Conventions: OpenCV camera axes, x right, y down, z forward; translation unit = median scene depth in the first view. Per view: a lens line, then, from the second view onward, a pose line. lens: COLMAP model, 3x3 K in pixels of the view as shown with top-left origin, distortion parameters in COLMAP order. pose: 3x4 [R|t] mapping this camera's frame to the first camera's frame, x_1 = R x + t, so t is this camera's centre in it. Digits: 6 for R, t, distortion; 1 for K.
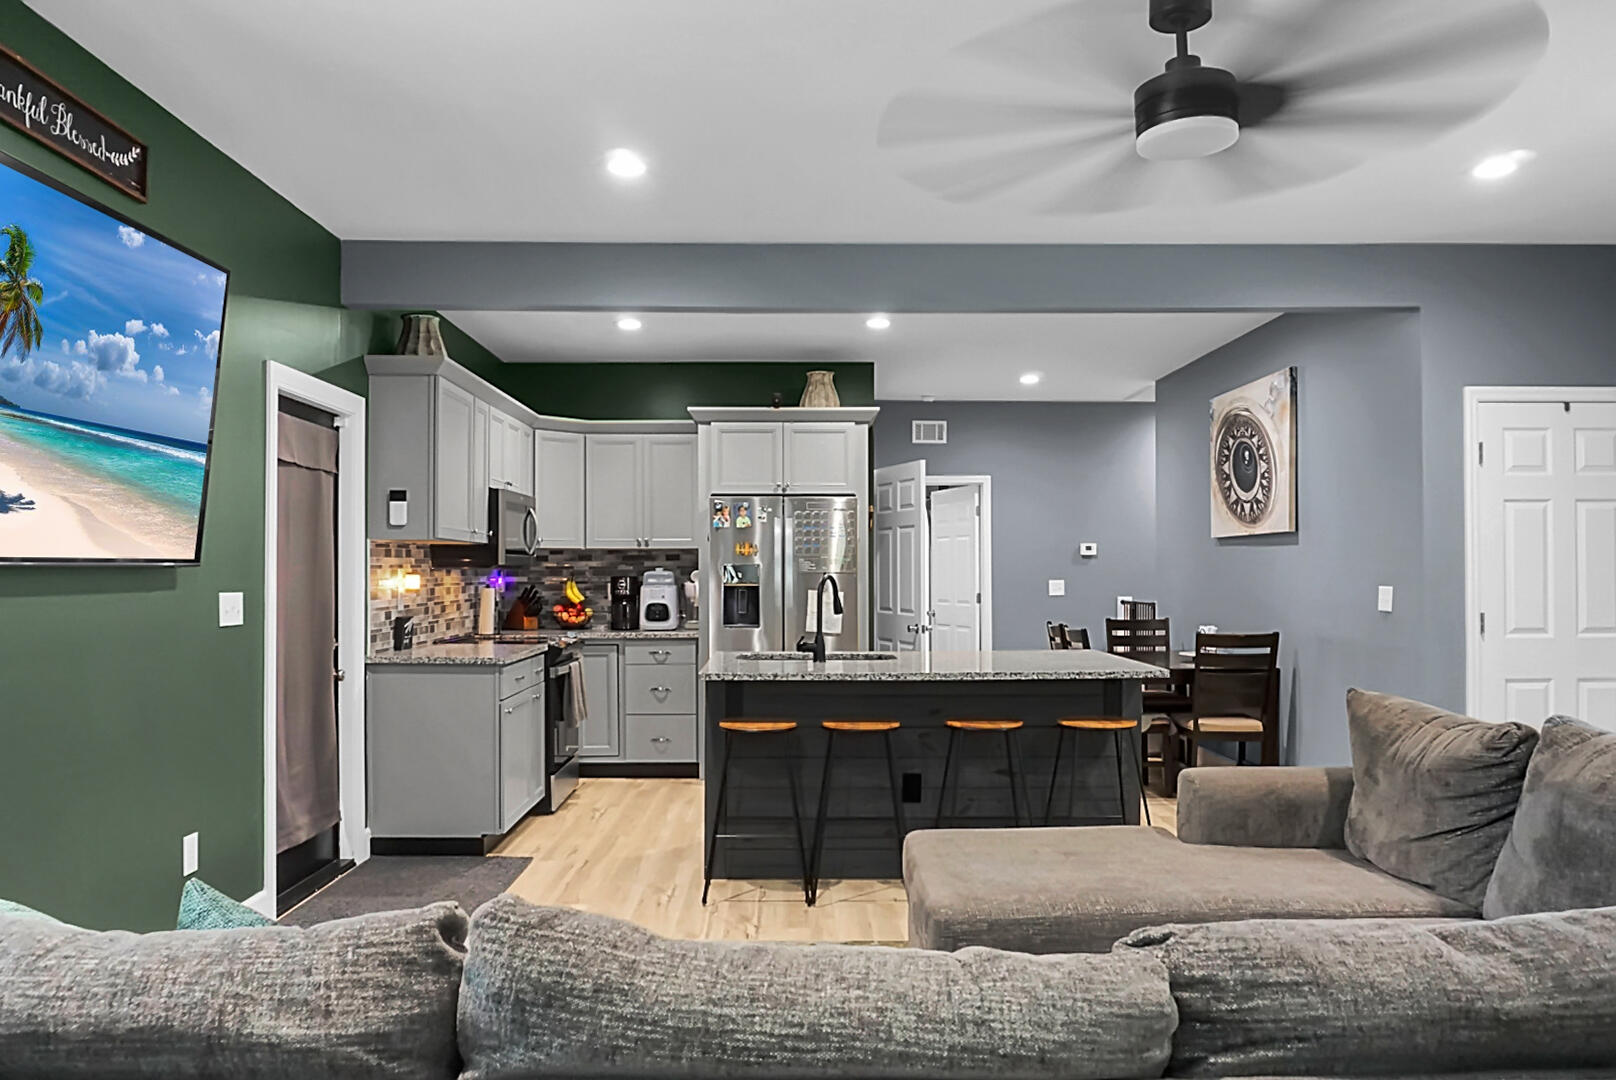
lens RADIAL K [[1135.7, 0, 836.5], [0, 1135.7, 576.9], [0, 0, 1]] dist [-0.015668, 0.012478]
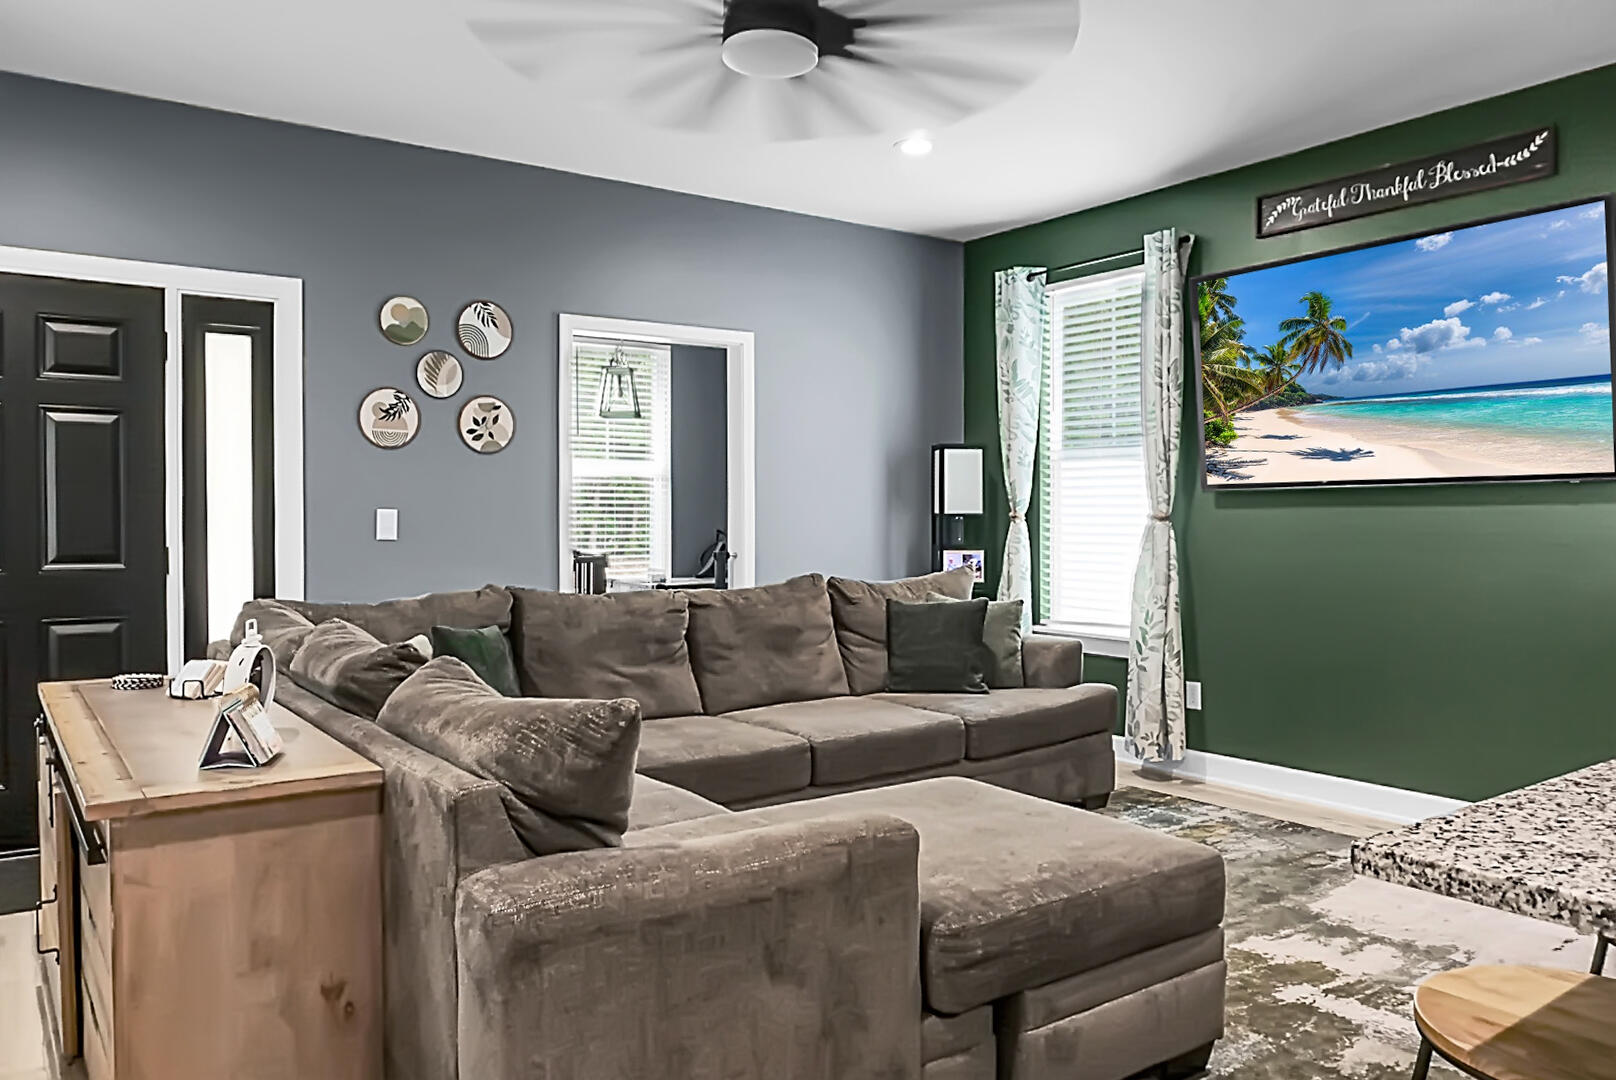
lens RADIAL K [[1135.7, 0, 767.2], [0, 1135.7, 525.4], [0, 0, 1]] dist [-0.015668, 0.012478]
pose [[-0.818492, 0.004372, -0.574501, 0.778472], [-0.004643, 0.999888, 0.014225, 0.010870], [0.574499, 0.014311, -0.818380, 1.648800]]
